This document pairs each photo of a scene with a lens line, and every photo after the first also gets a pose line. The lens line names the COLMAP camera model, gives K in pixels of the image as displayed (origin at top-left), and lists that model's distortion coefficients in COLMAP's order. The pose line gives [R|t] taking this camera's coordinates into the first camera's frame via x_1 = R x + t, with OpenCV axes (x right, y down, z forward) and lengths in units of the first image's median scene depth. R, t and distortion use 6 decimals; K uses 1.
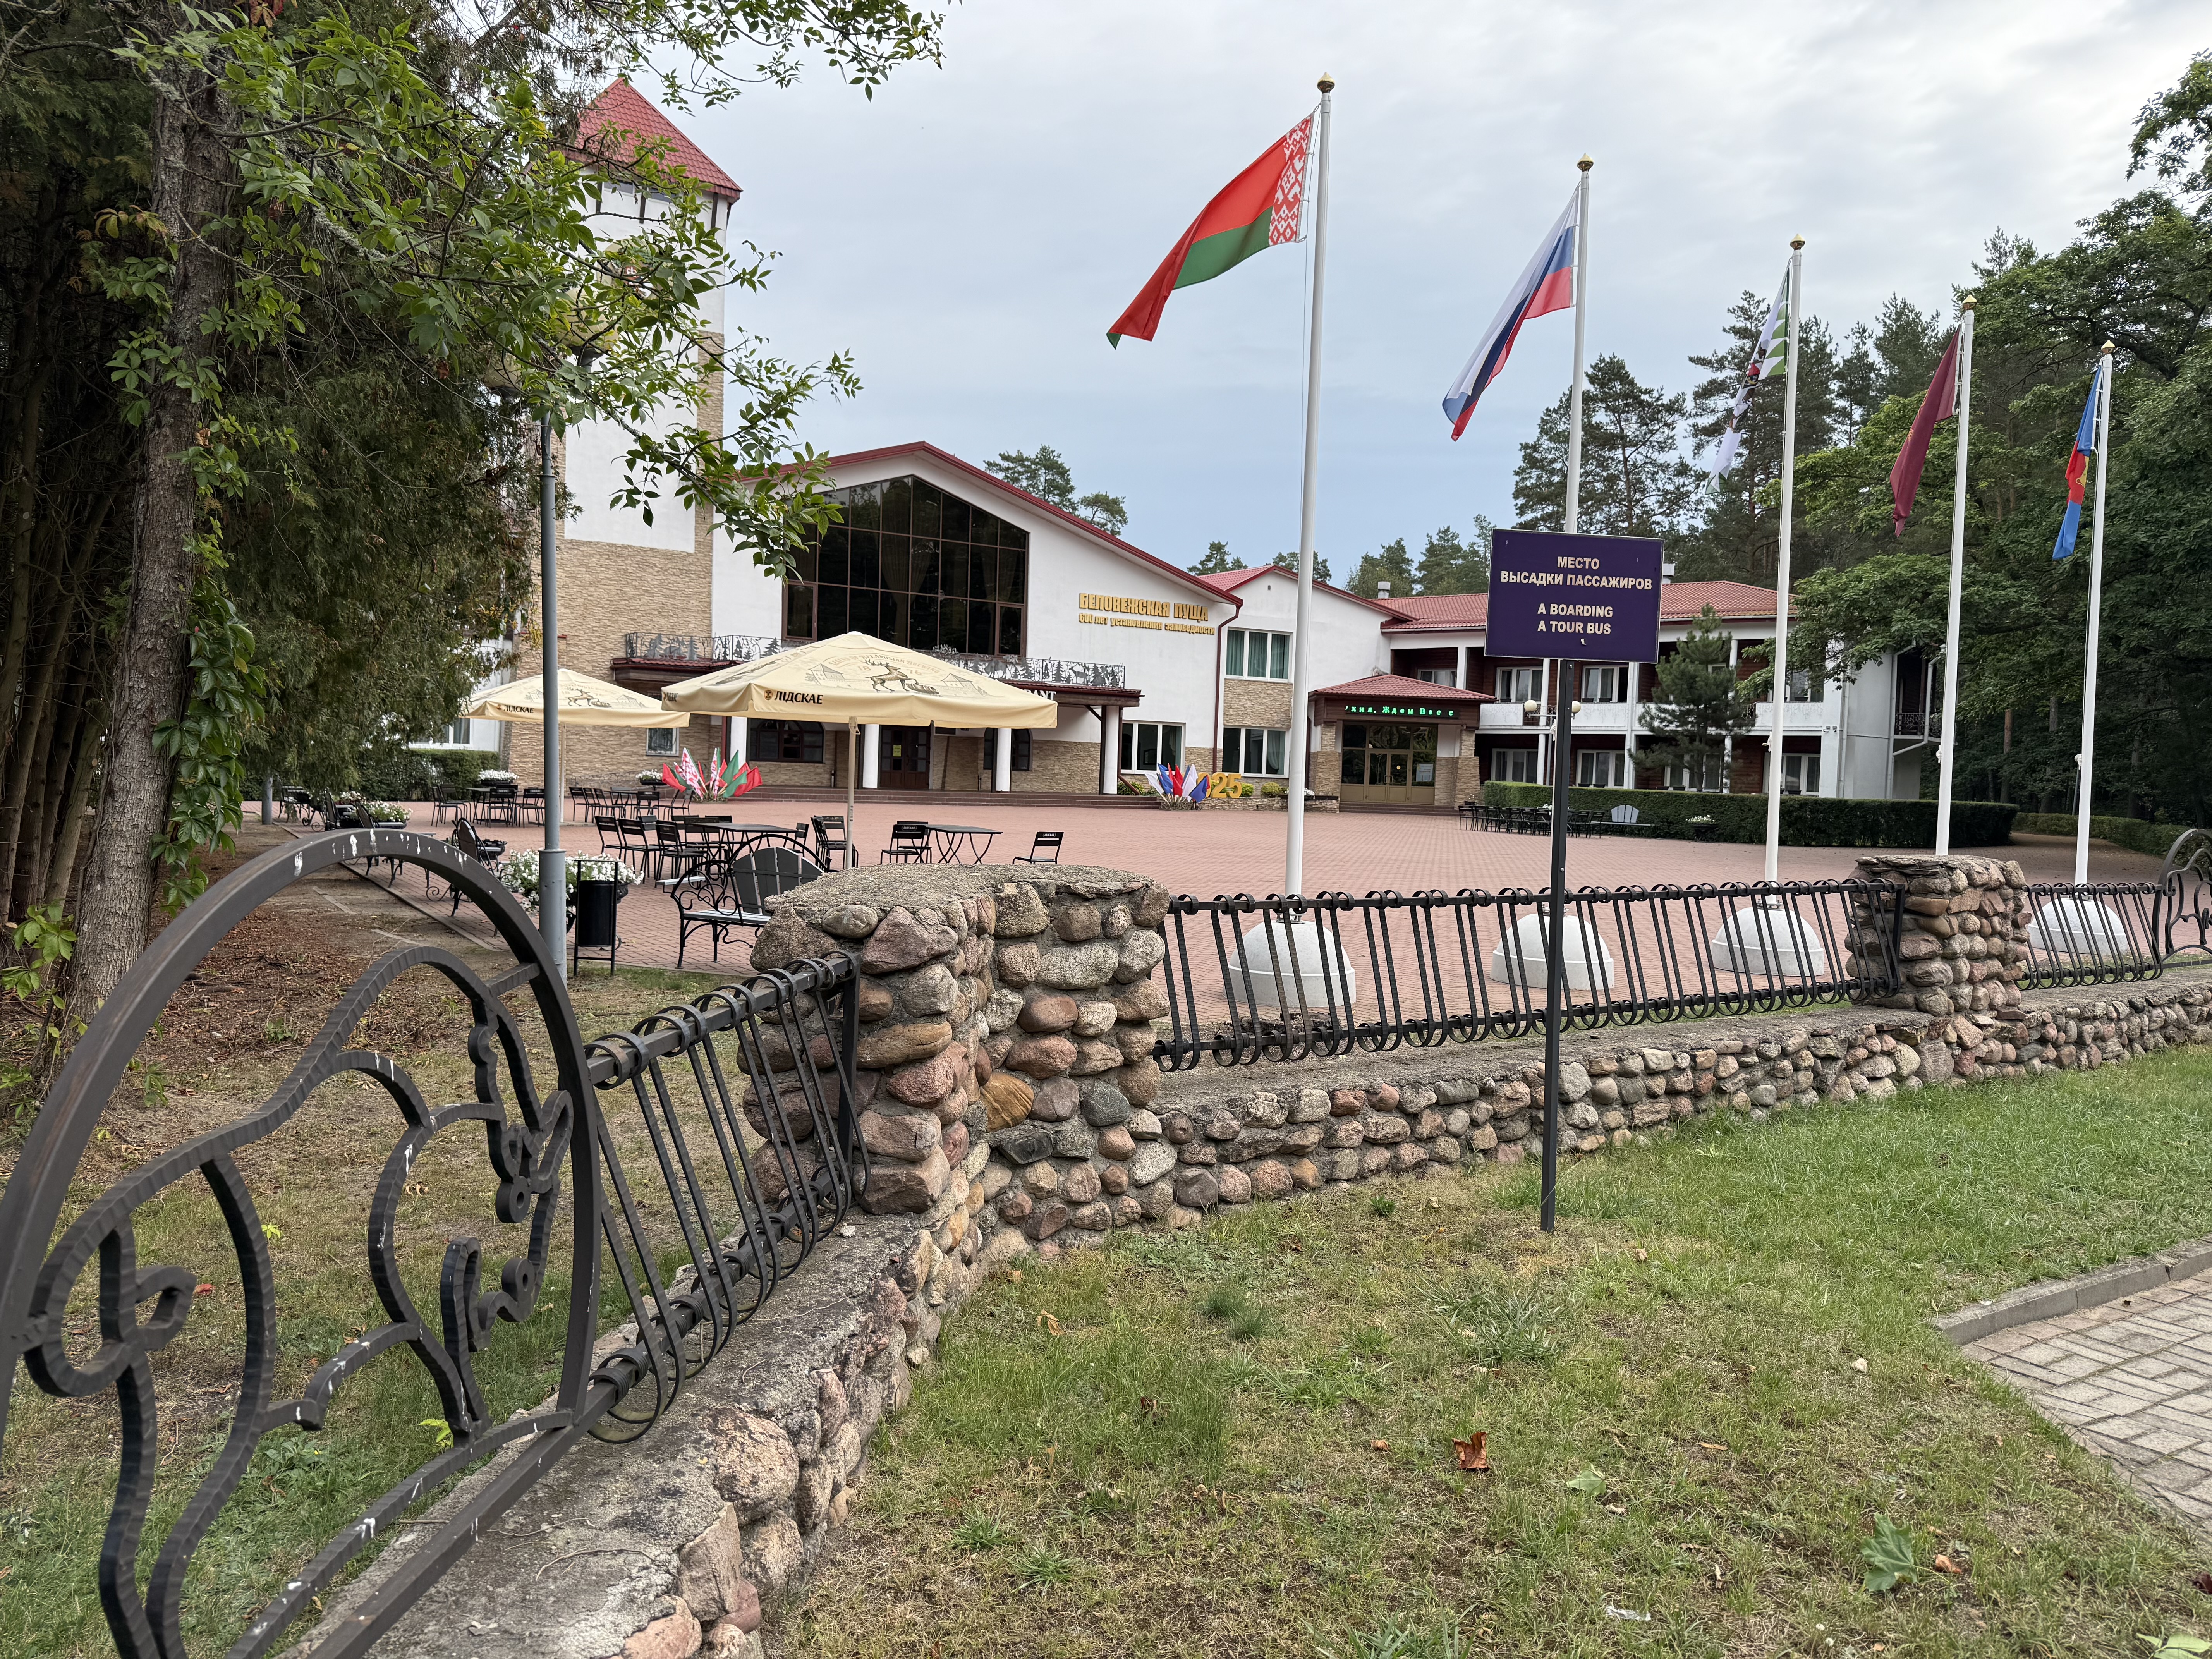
lens RADIAL K [[1499.7, 0, 1111.3], [0, 1499.7, 827.5], [0, 0, 1]] dist [0.053665, 0.003541]
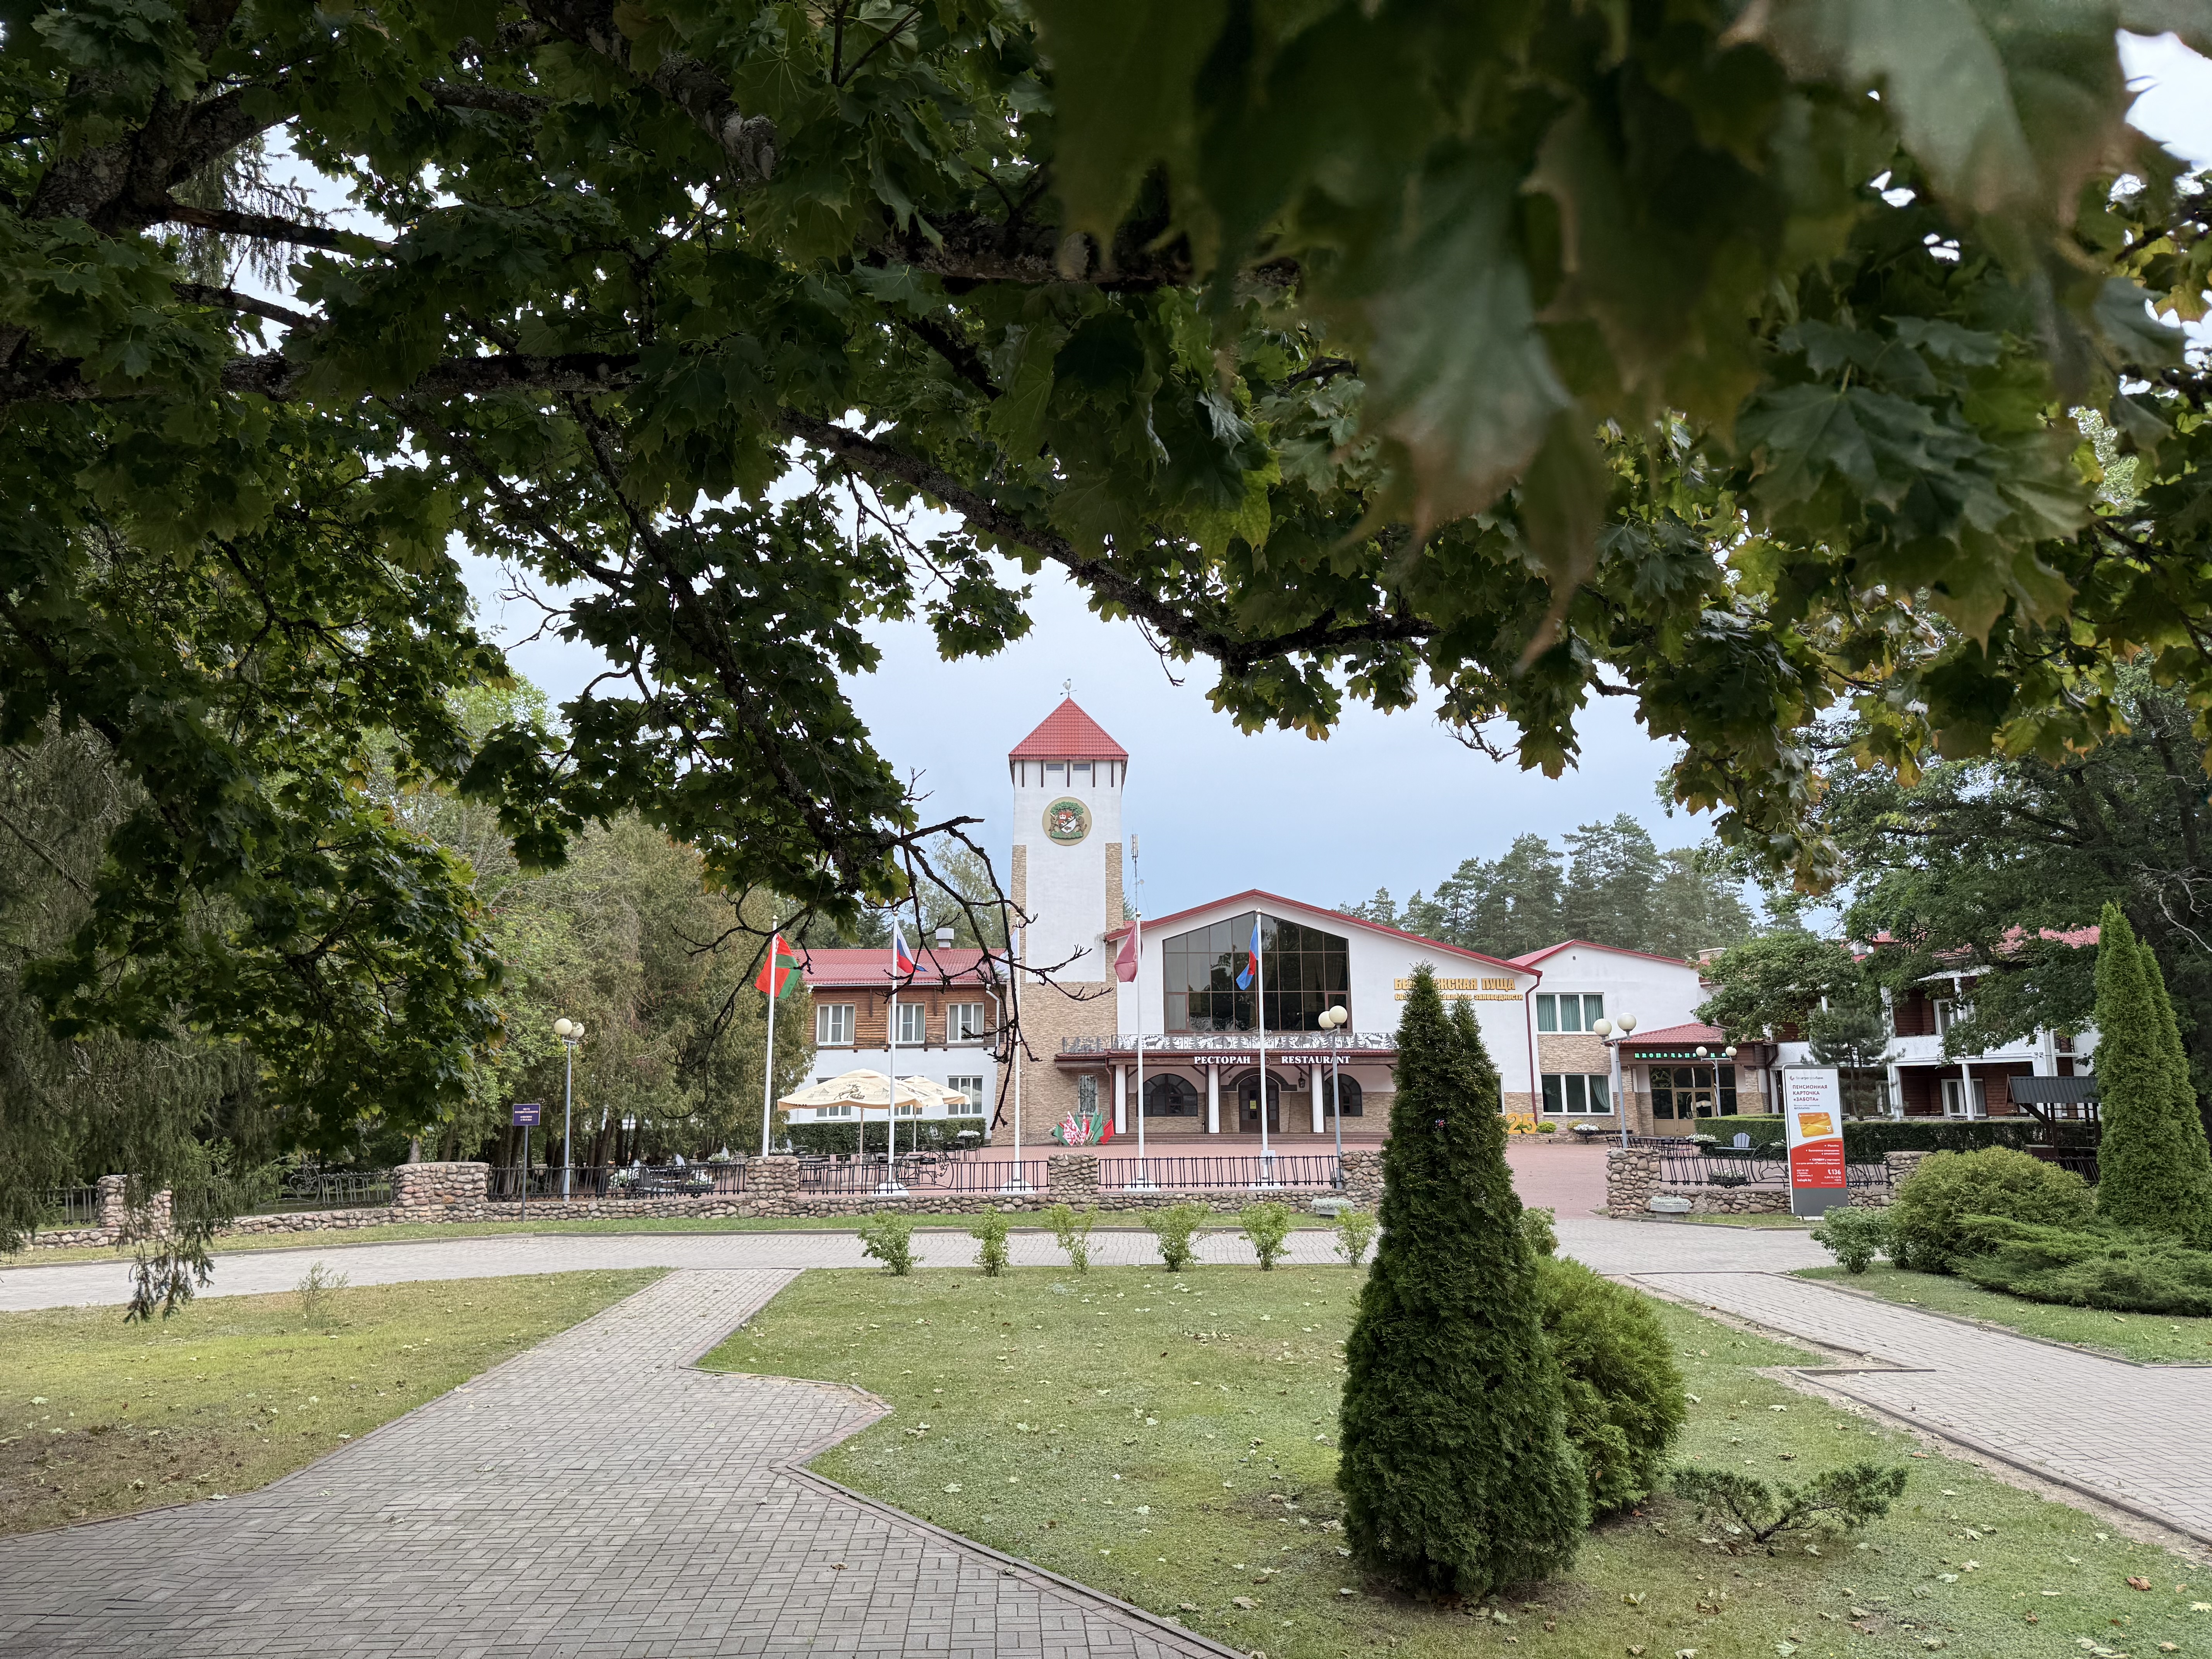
lens RADIAL K [[1499.7, 0, 1111.3], [0, 1499.7, 827.5], [0, 0, 1]] dist [0.053665, 0.003541]
pose [[0.840131, -0.132344, -0.525989, 0.459960], [0.012298, 0.974173, -0.225469, 0.010120], [0.542244, 0.182955, 0.820061, -0.239768]]
